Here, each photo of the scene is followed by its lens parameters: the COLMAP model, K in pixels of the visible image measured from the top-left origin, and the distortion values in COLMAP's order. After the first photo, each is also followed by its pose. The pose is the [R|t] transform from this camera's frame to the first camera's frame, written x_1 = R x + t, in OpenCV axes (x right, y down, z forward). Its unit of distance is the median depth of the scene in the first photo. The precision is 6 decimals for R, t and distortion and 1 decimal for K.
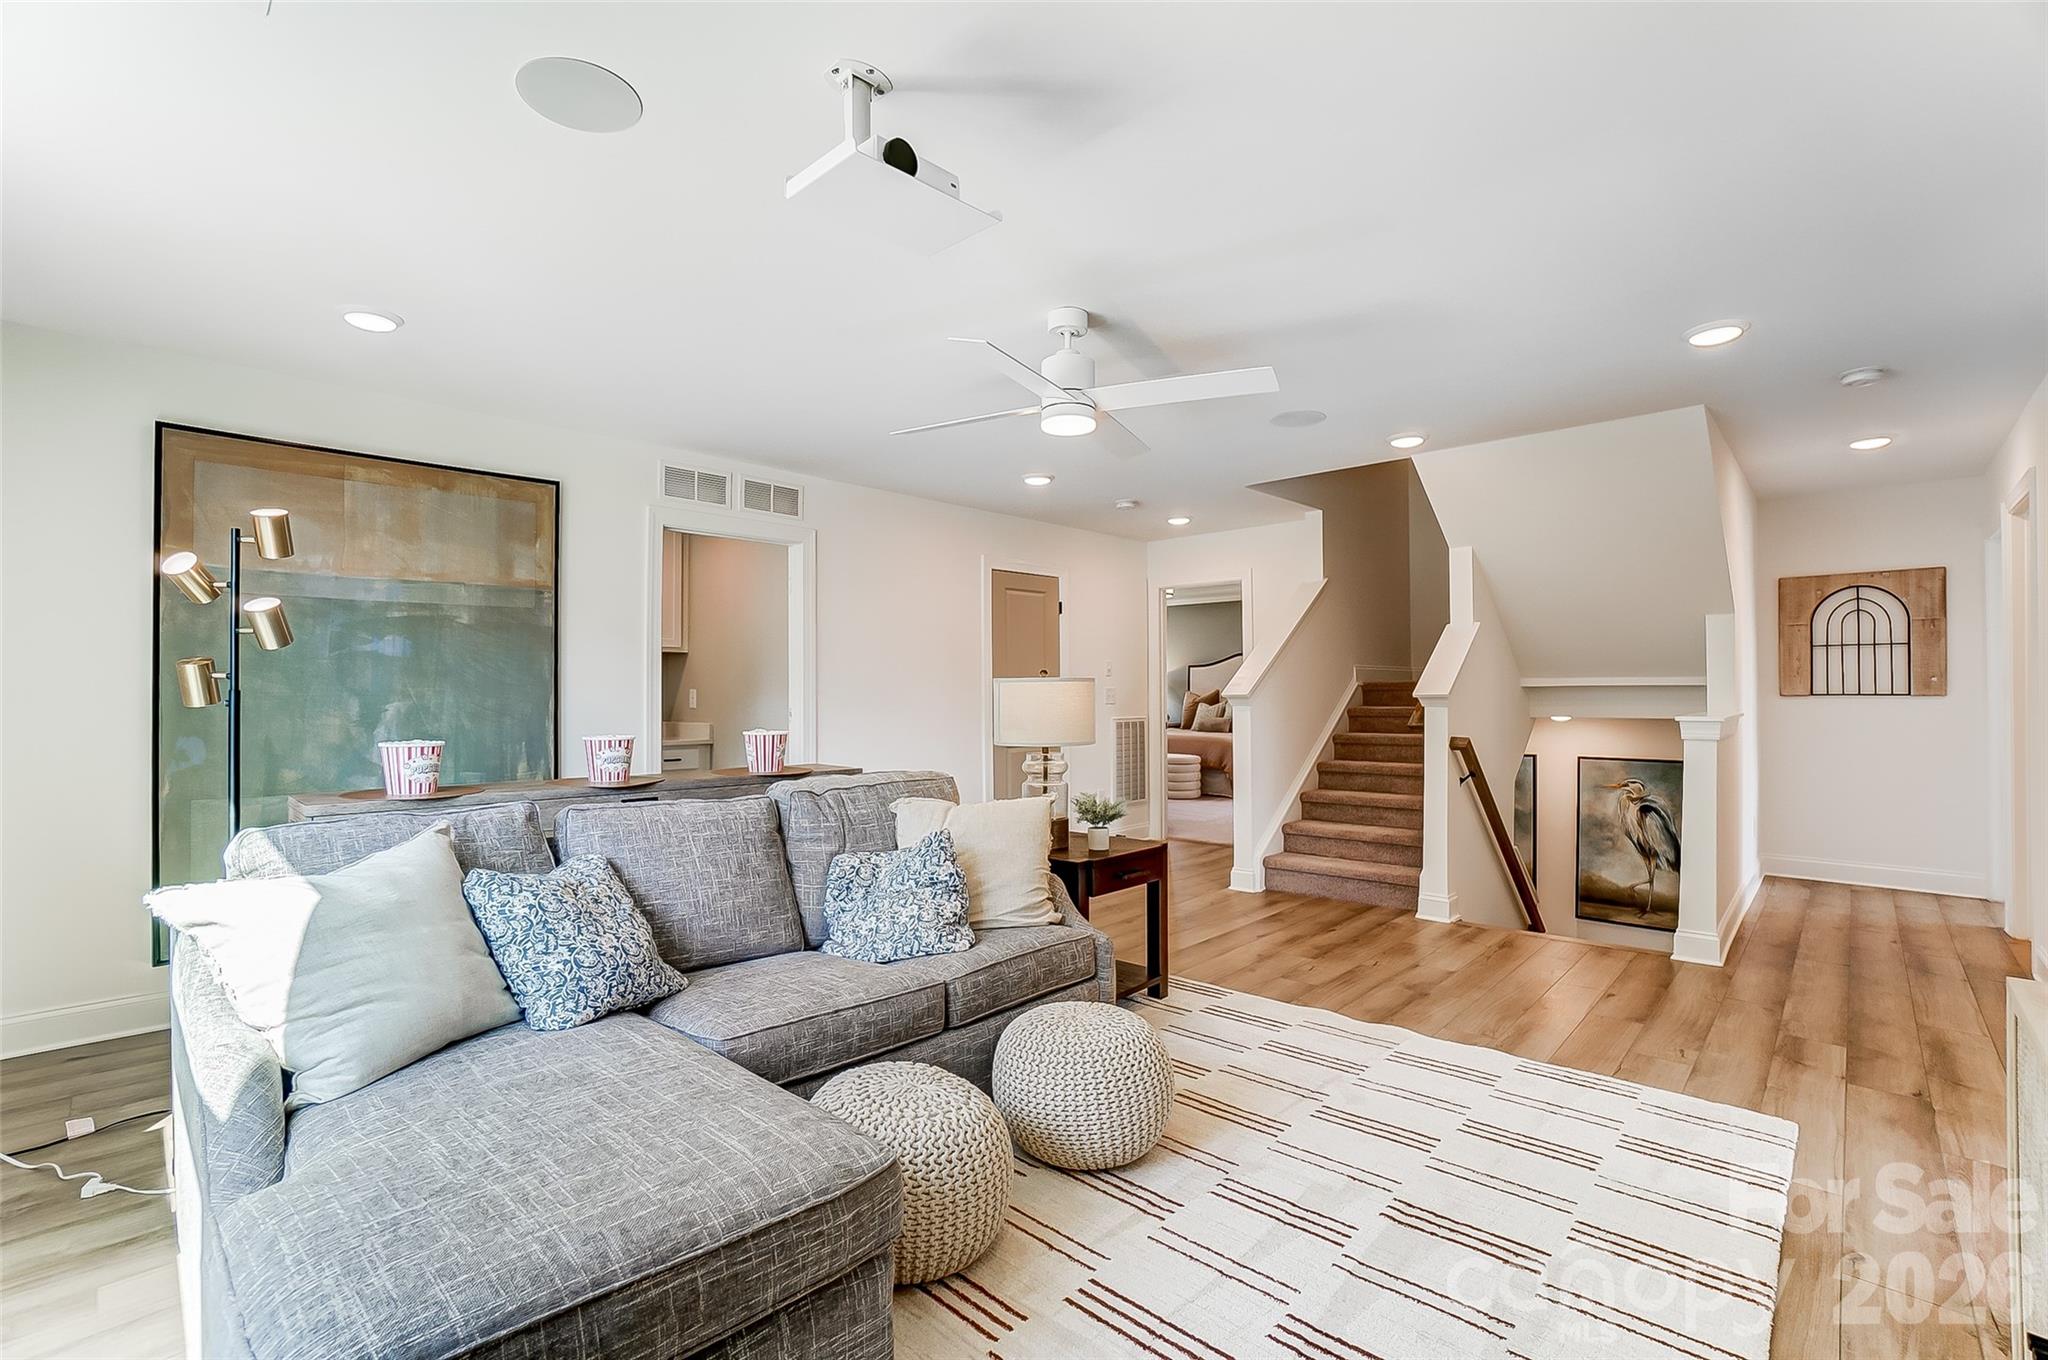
lens RADIAL K [[904.6, 0, 1013.4], [0, 904.6, 682.3], [0, 0, 1]] dist [-0.061115, 0.000163]
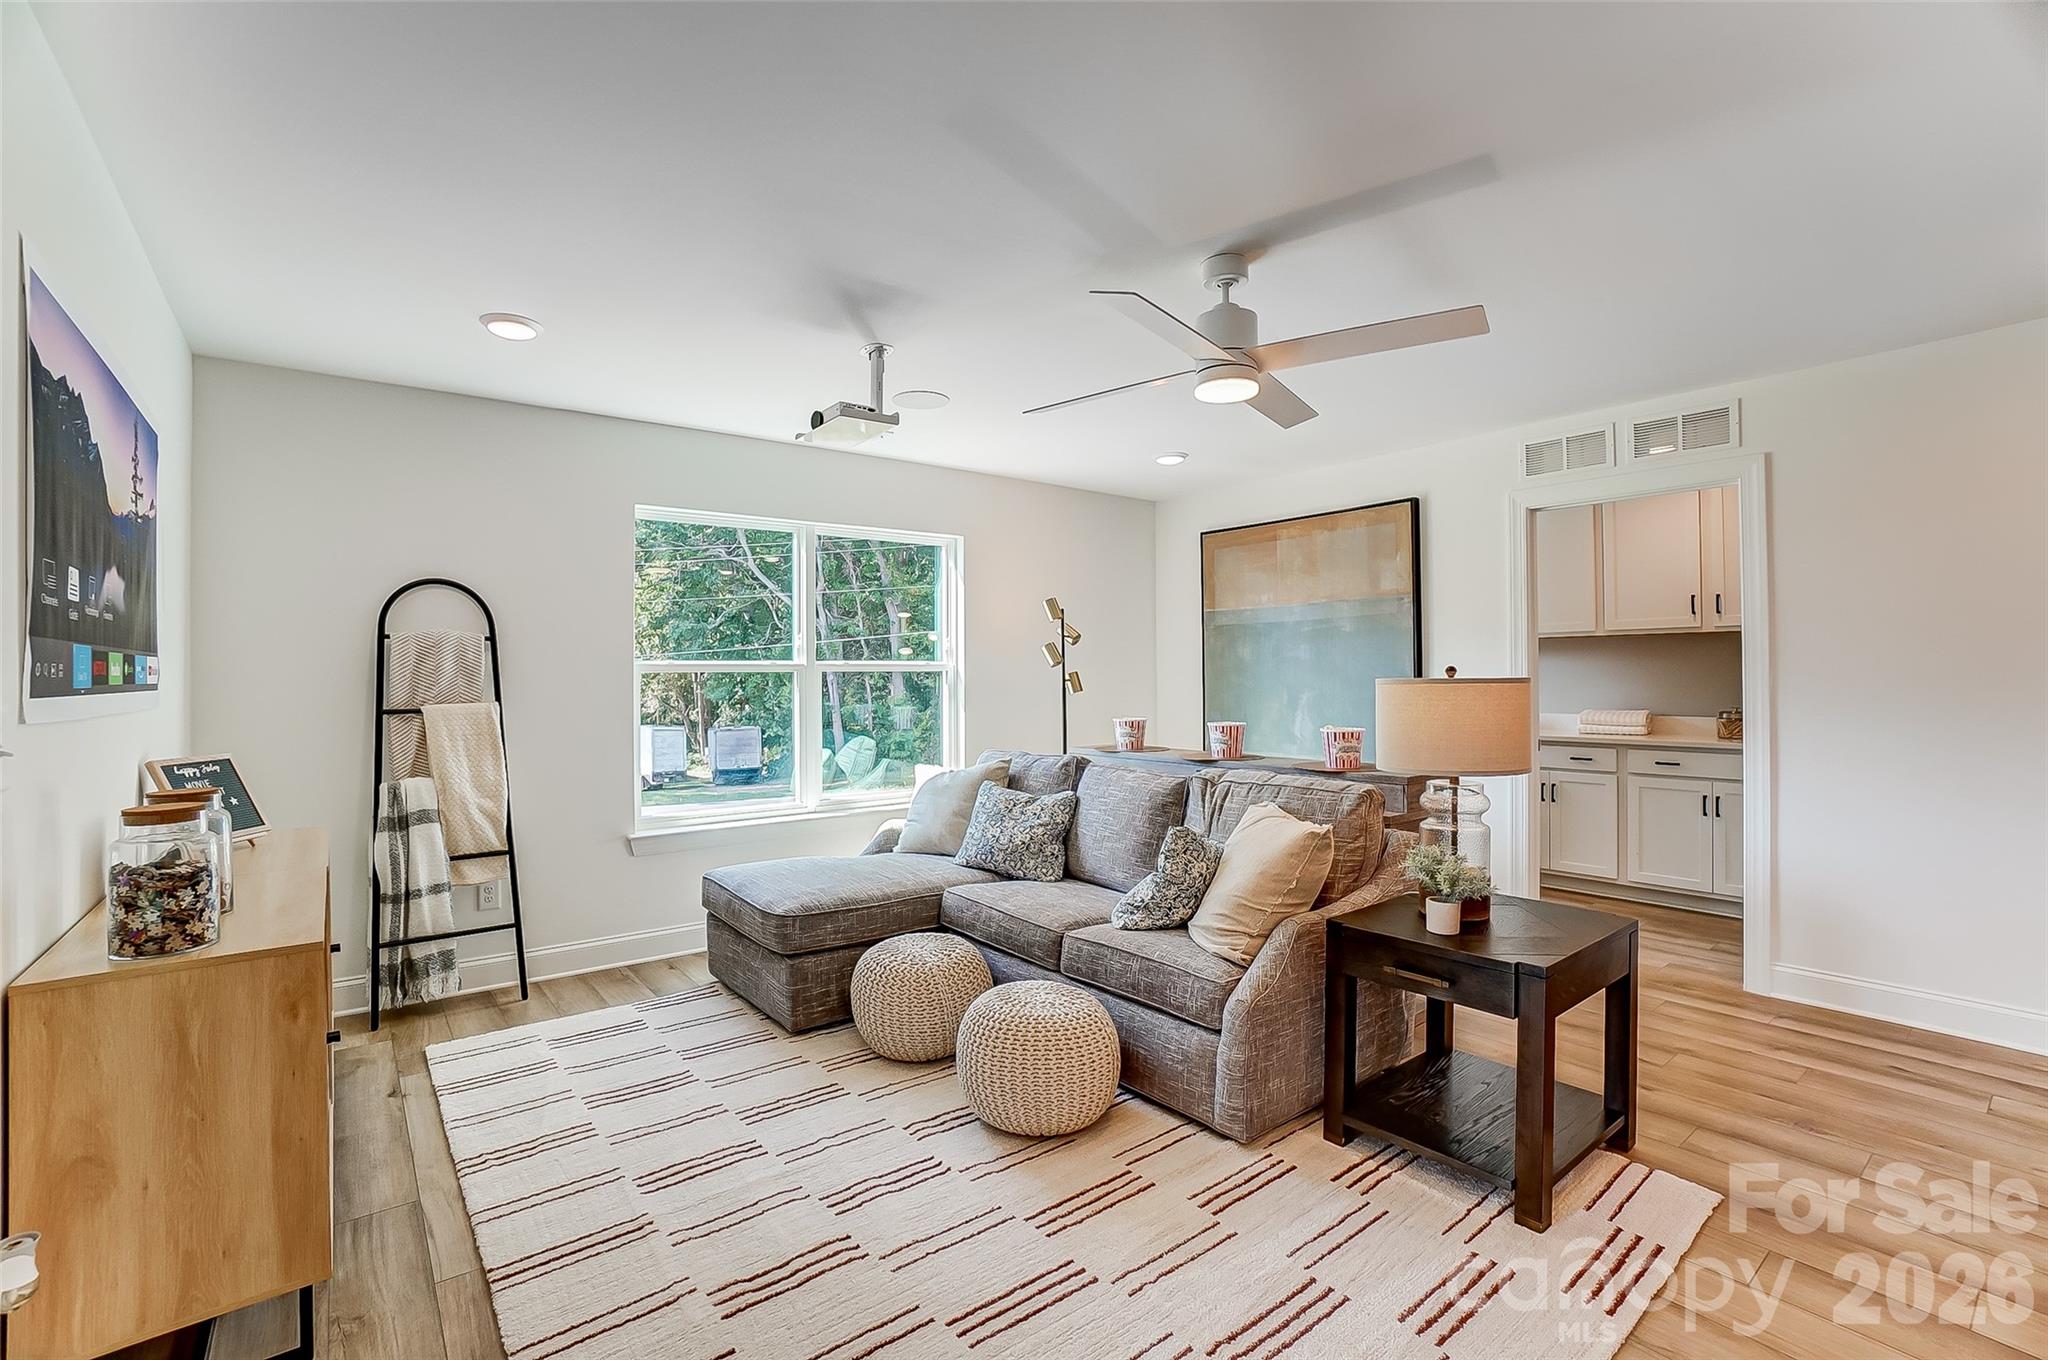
lens RADIAL K [[904.6, 0, 1013.4], [0, 904.6, 682.3], [0, 0, 1]] dist [-0.061115, 0.000163]
pose [[-0.152454, 0.011368, -0.988245, 0.778030], [0.021002, 0.999745, 0.008260, -0.014855], [0.988087, -0.019496, -0.152654, 0.766471]]
